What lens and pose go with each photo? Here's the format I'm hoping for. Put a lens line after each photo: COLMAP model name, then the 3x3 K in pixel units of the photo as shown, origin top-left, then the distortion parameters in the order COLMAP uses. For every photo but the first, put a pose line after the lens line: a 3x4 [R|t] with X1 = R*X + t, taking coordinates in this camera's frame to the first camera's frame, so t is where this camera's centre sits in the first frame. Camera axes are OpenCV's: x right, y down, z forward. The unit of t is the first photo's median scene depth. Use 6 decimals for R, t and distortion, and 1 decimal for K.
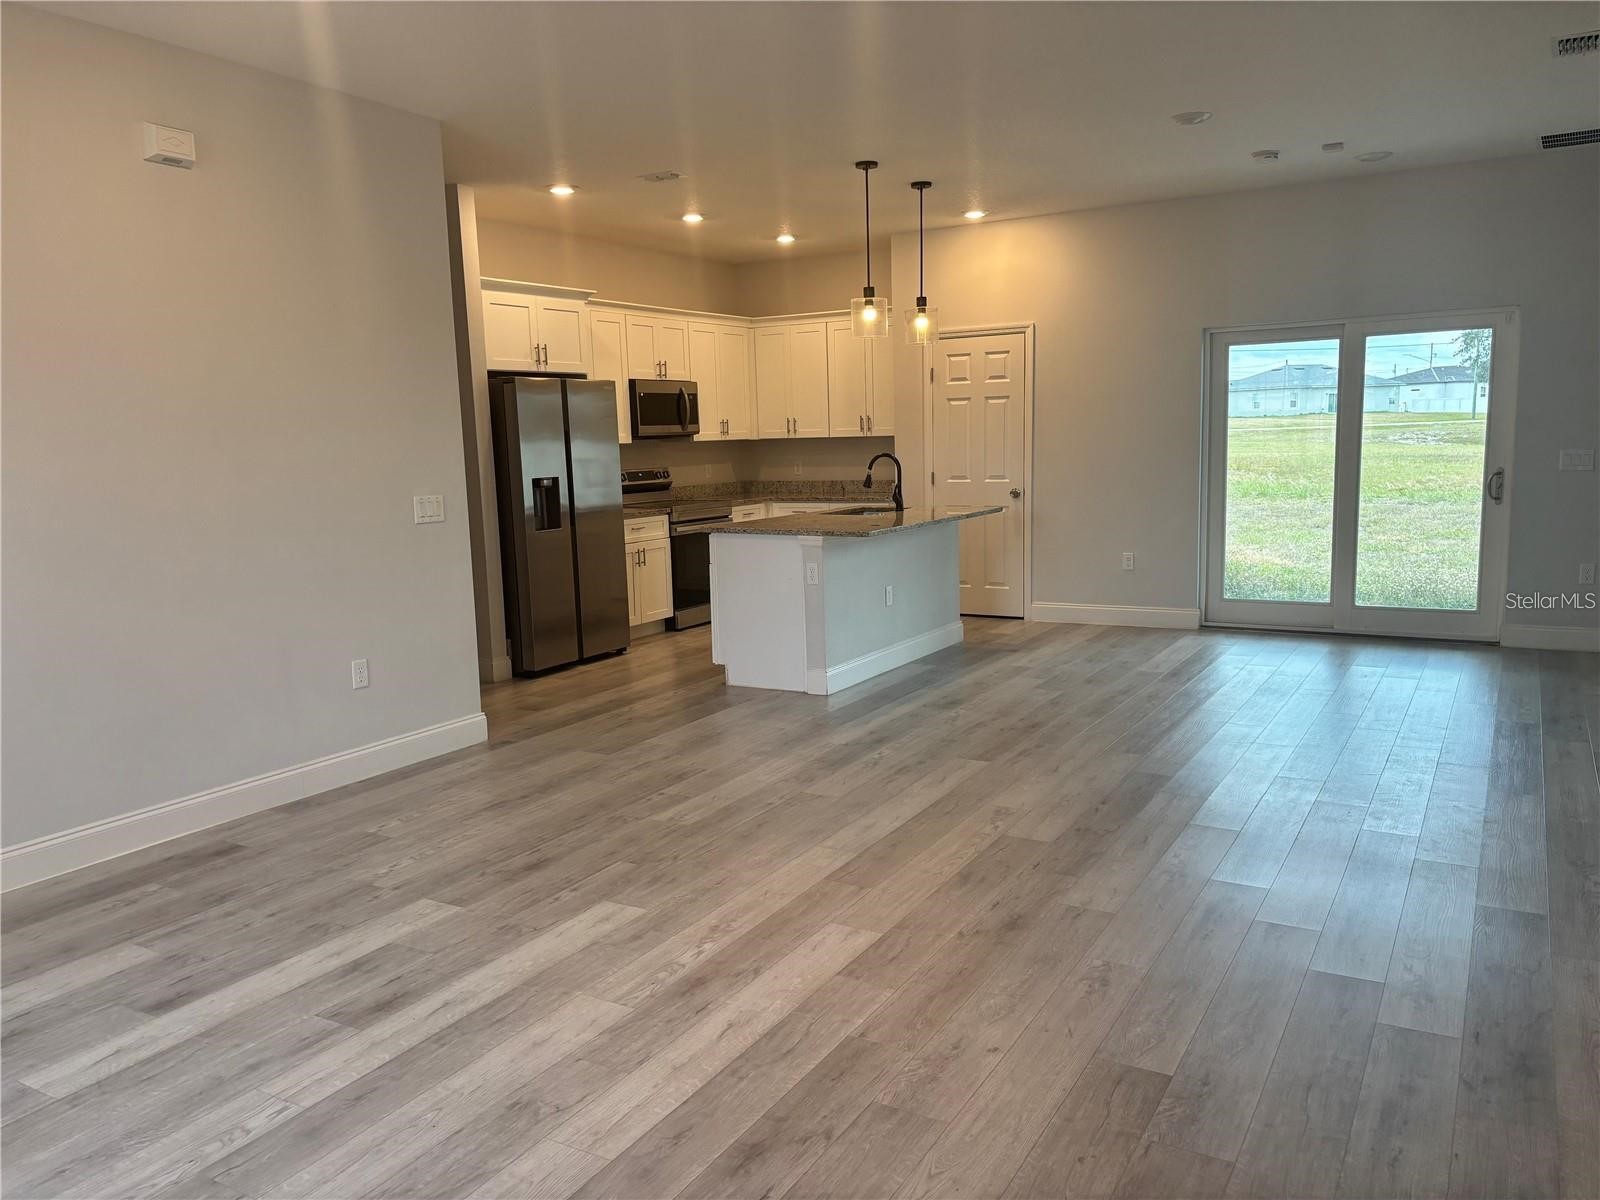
lens RADIAL K [[1190.7, 0, 803.6], [0, 1190.7, 603.6], [0, 0, 1]] dist [0.005317, -0.000848]
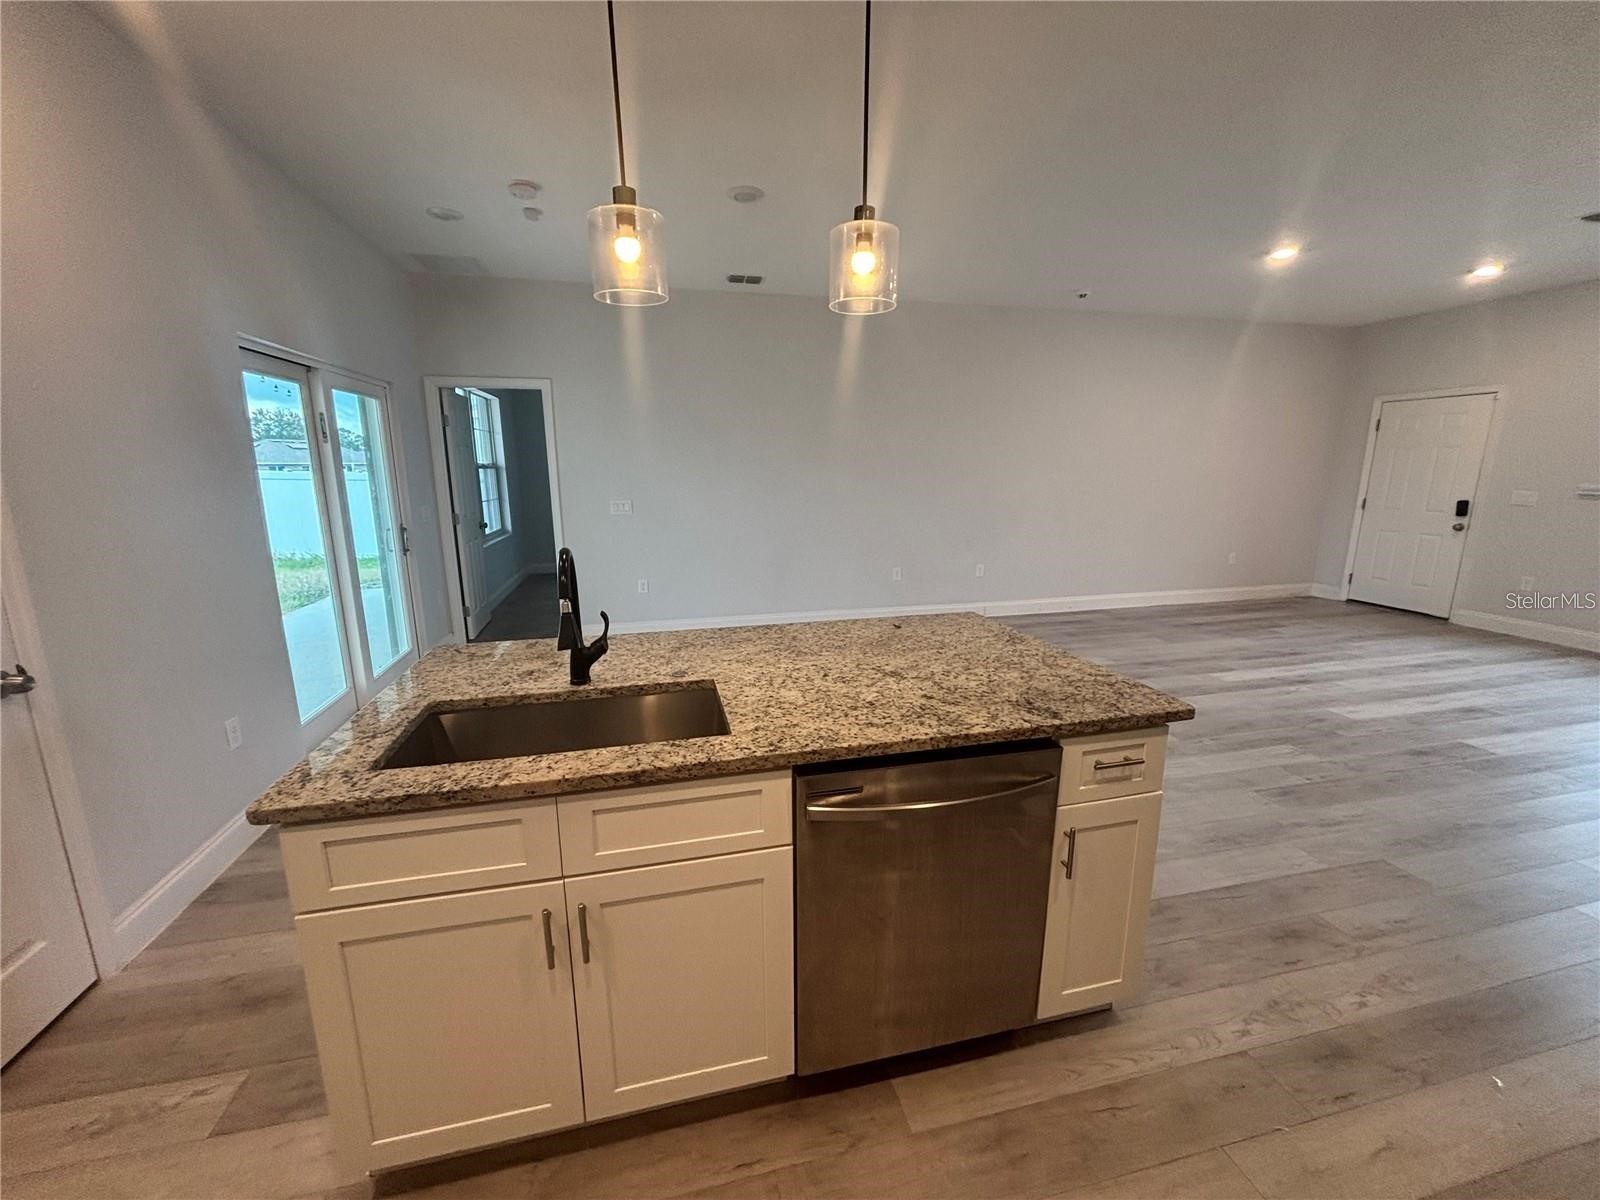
lens RADIAL K [[632.5, 0, 797.4], [0, 632.5, 595.4], [0, 0, 1]] dist [0.003718, 0.000338]
pose [[-0.683746, -0.105601, 0.722039, -0.220377], [0.133767, 0.954568, 0.266281, -0.267178], [-0.717355, 0.278654, -0.638556, 1.825346]]
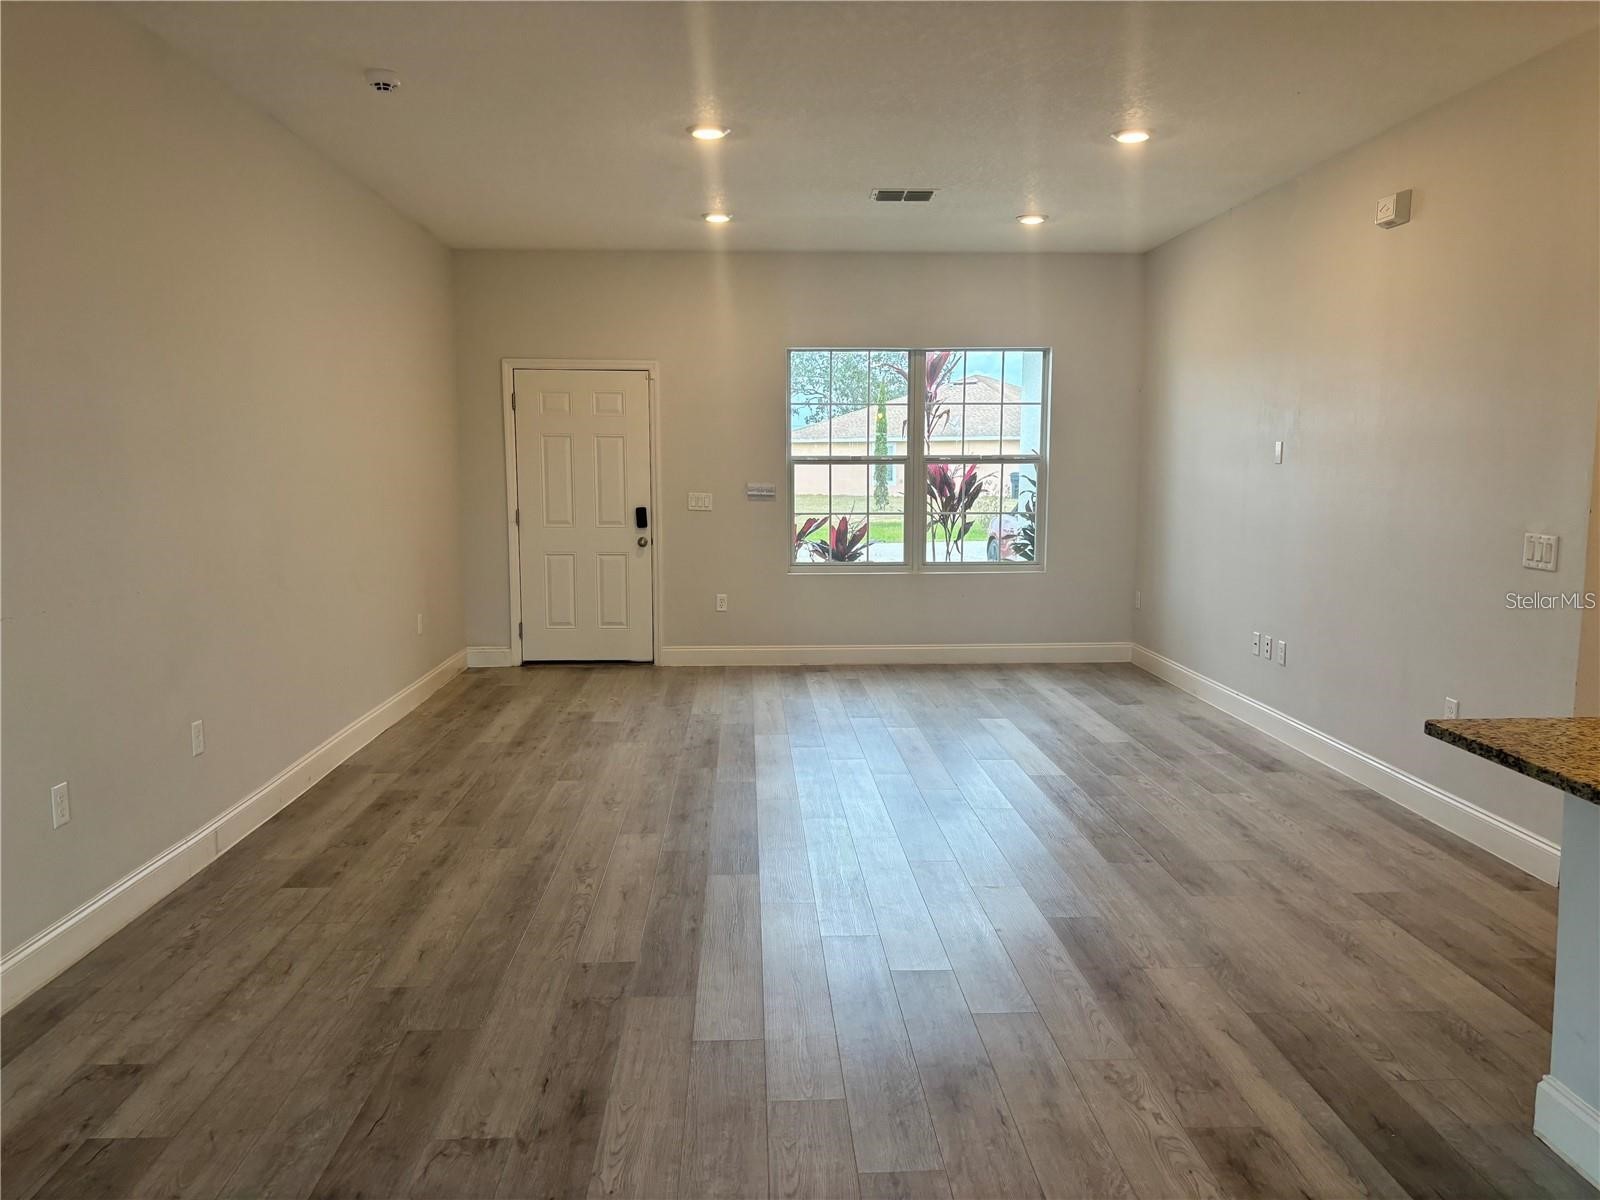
lens RADIAL K [[1190.7, 0, 808.5], [0, 1190.7, 604.2], [0, 0, 1]] dist [0.005317, -0.000848]
pose [[-0.835013, 0.095209, -0.541931, 0.602859], [-0.052441, 0.966662, 0.250628, -0.257161], [0.547726, 0.237697, -0.802182, 1.635474]]
